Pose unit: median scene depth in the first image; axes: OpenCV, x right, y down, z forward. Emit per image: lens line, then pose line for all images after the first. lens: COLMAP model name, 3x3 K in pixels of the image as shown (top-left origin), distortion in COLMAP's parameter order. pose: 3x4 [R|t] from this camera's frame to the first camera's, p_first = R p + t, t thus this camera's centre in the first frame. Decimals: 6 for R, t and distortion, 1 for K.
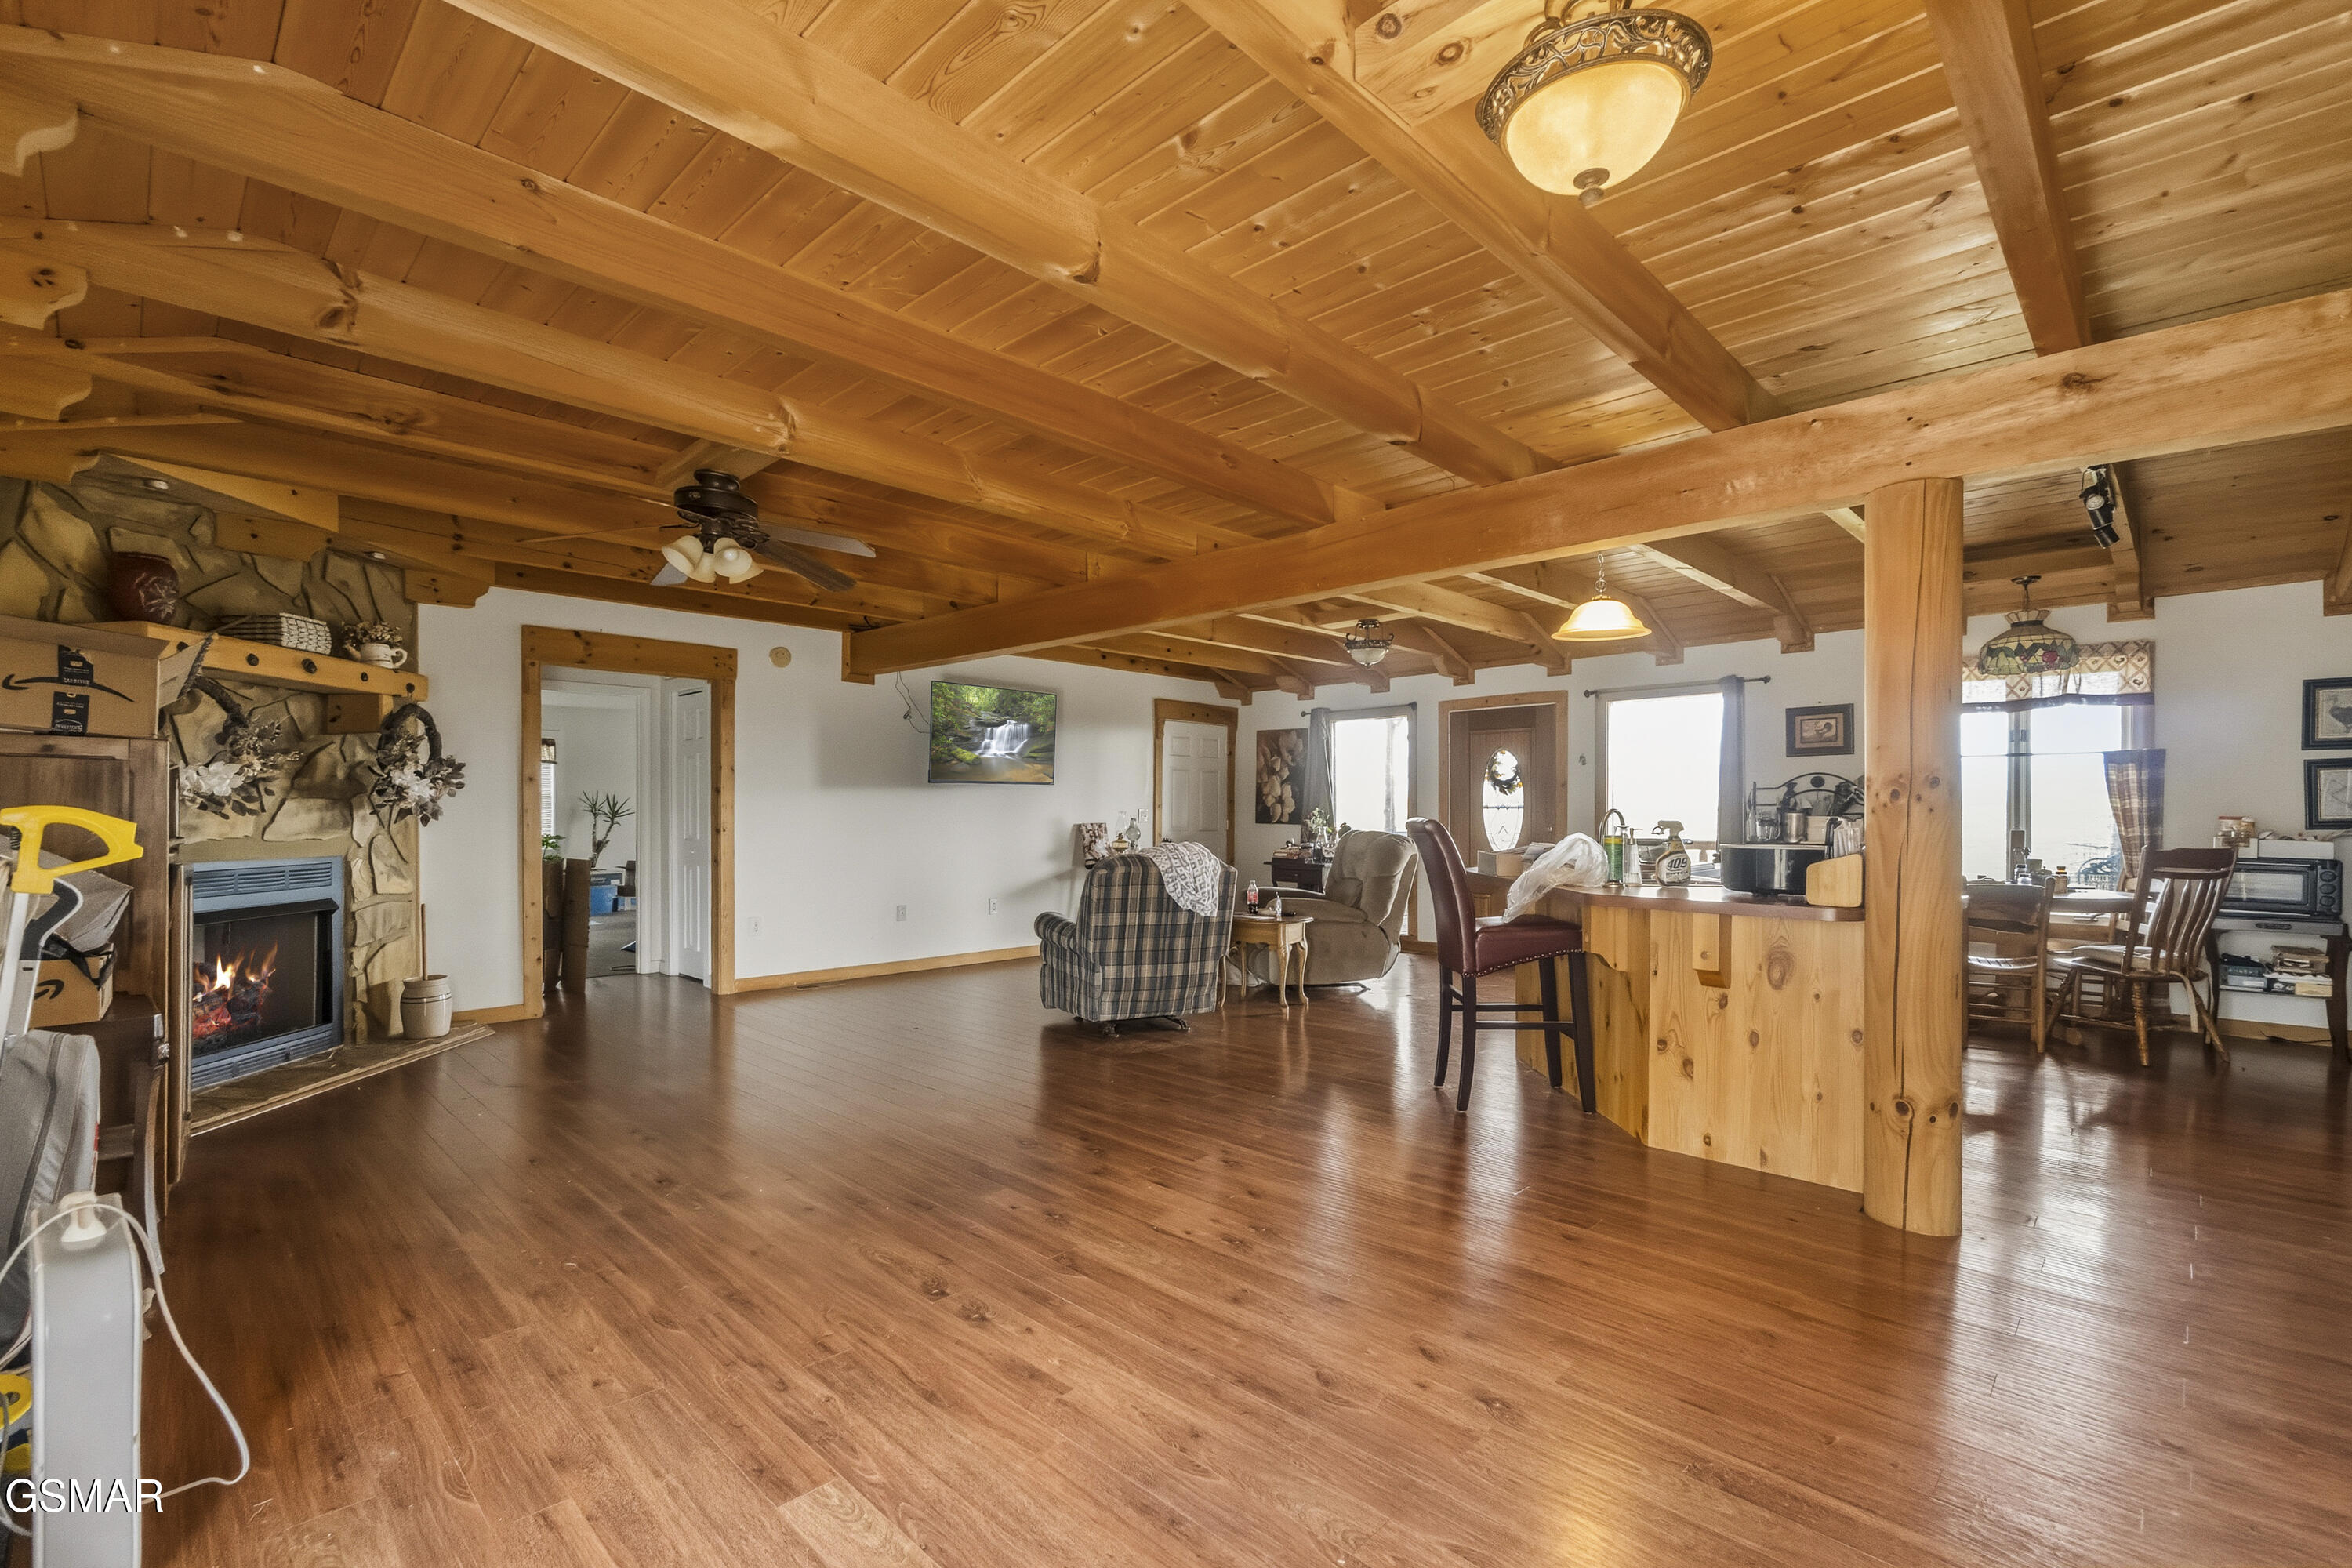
lens RADIAL K [[1033.1, 0, 1172.2], [0, 1033.1, 779.5], [0, 0, 1]] dist [-0.000937, 0.000499]
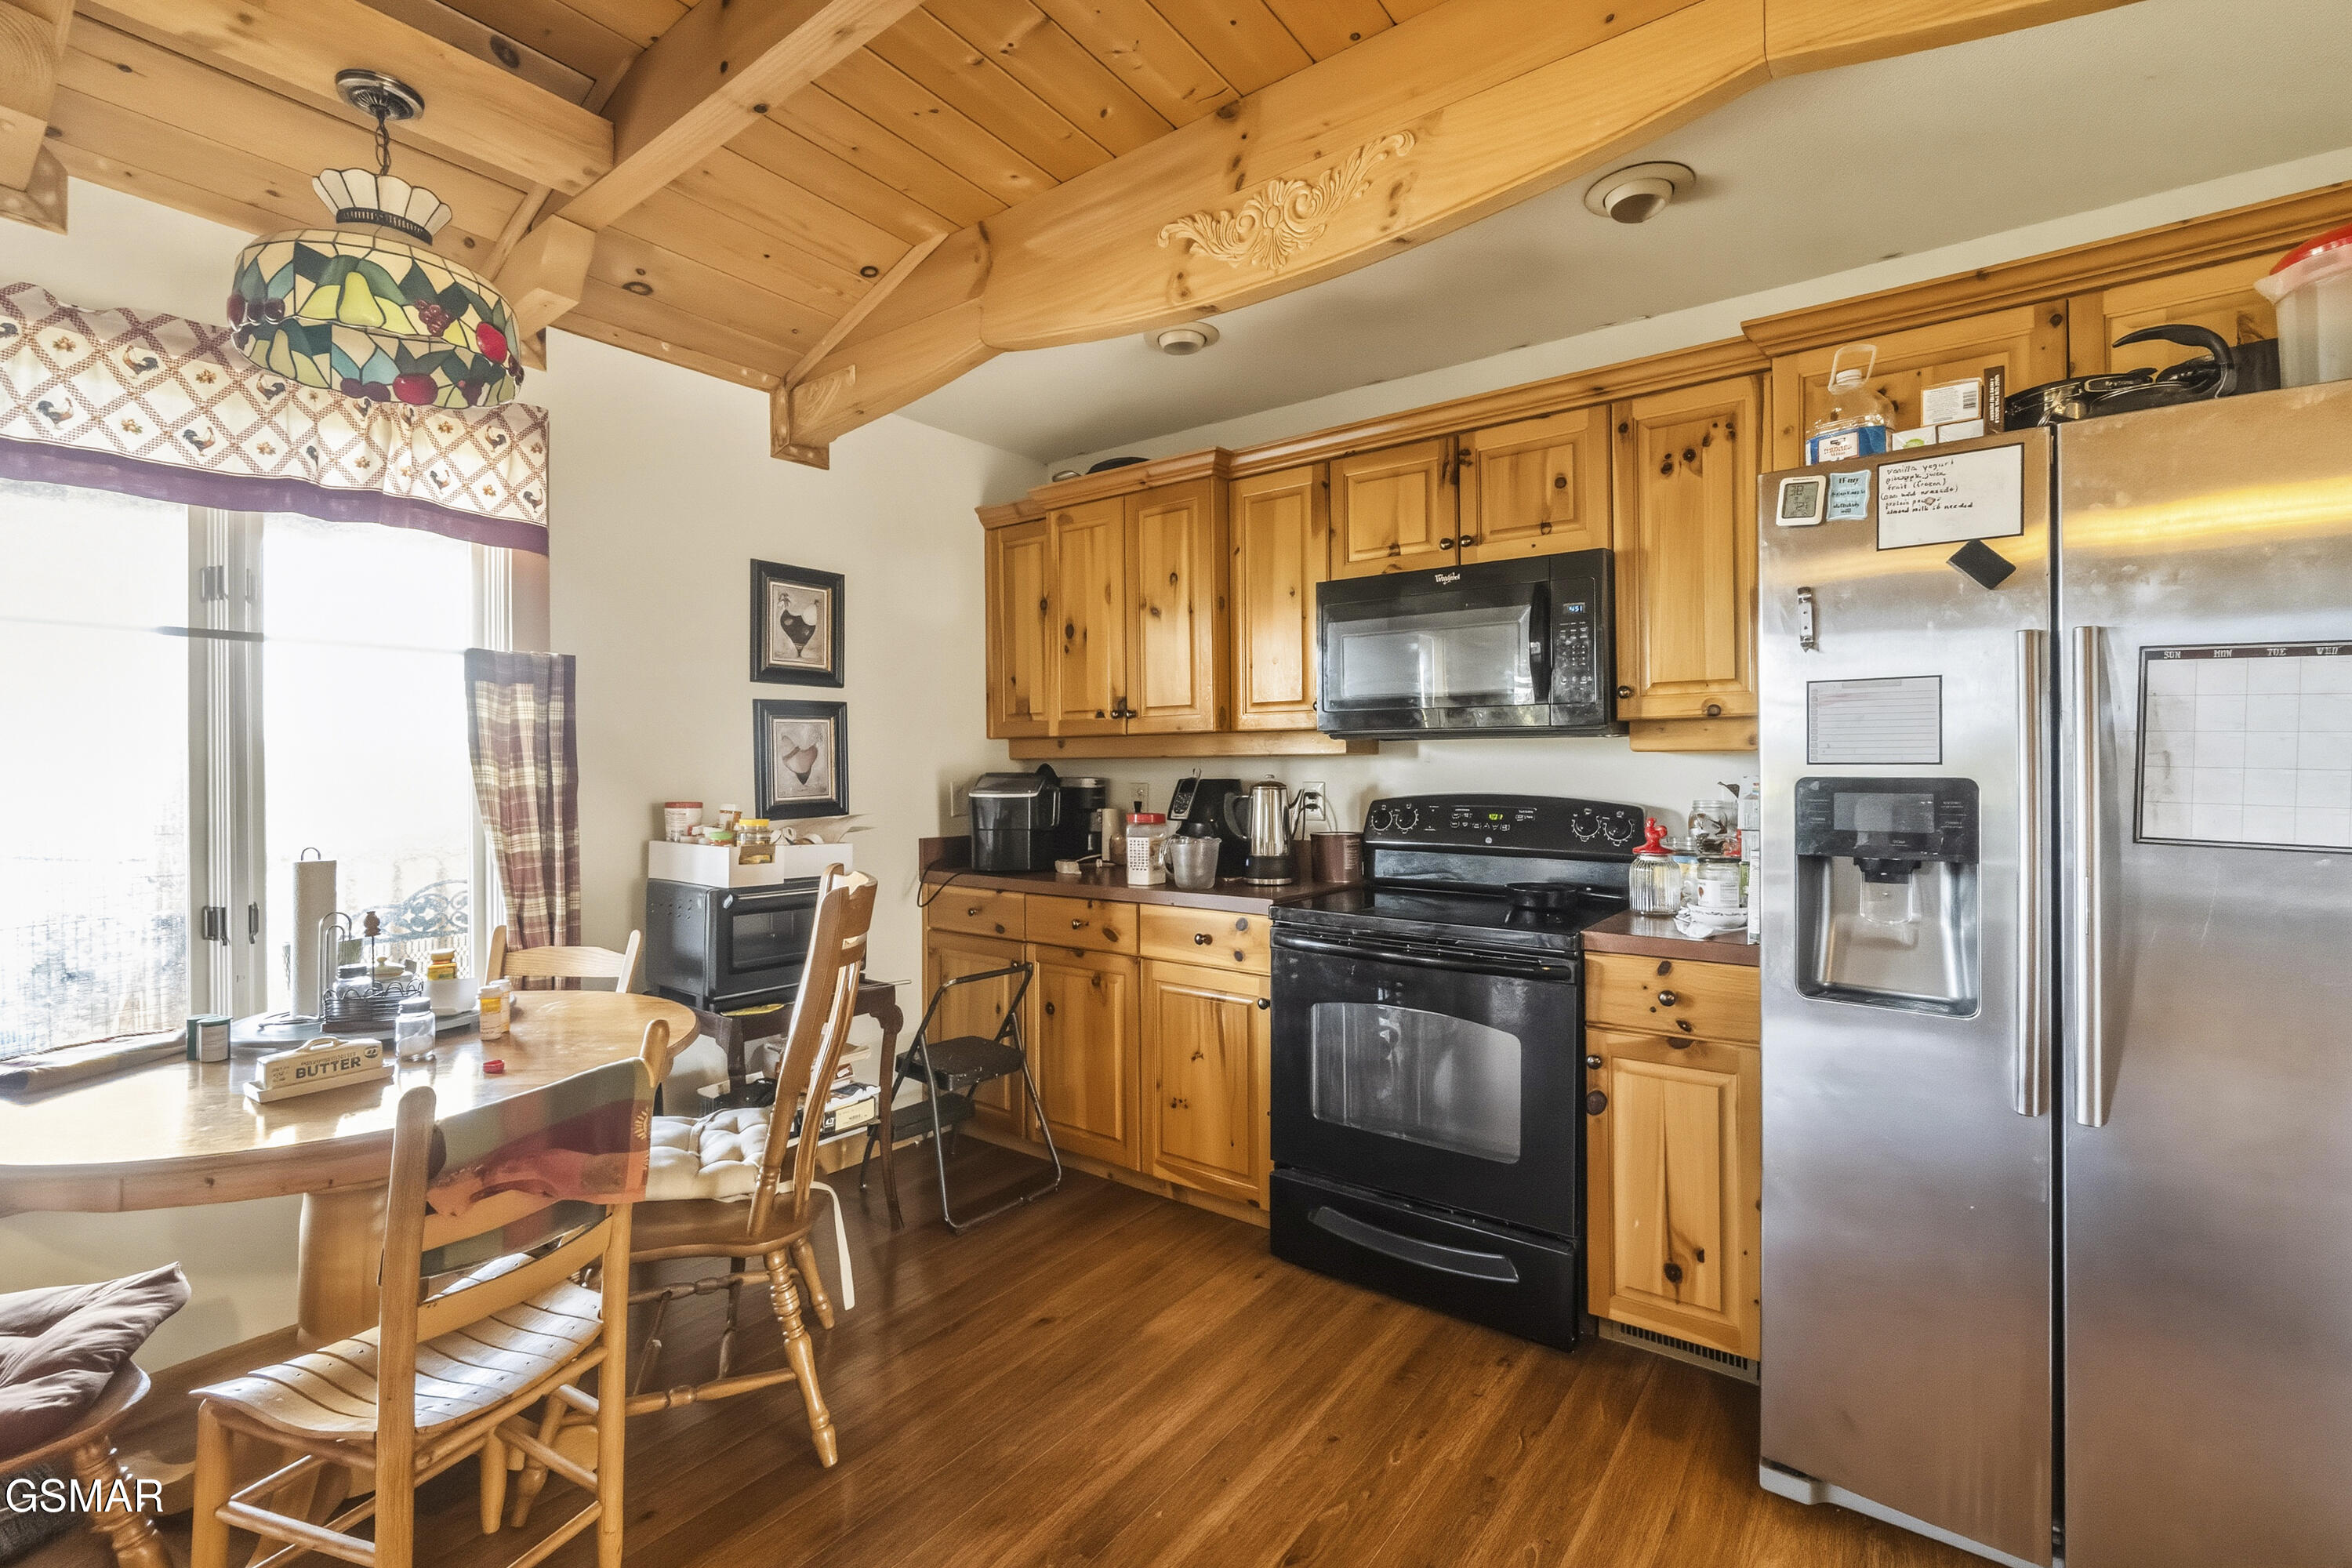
lens RADIAL K [[1033.1, 0, 1172.2], [0, 1033.1, 779.5], [0, 0, 1]] dist [-0.000937, 0.000499]
pose [[-0.136496, -0.006626, 0.990618, 0.391938], [-0.023500, 0.999718, 0.003449, 0.013949], [-0.990362, -0.022809, -0.136614, 0.665366]]
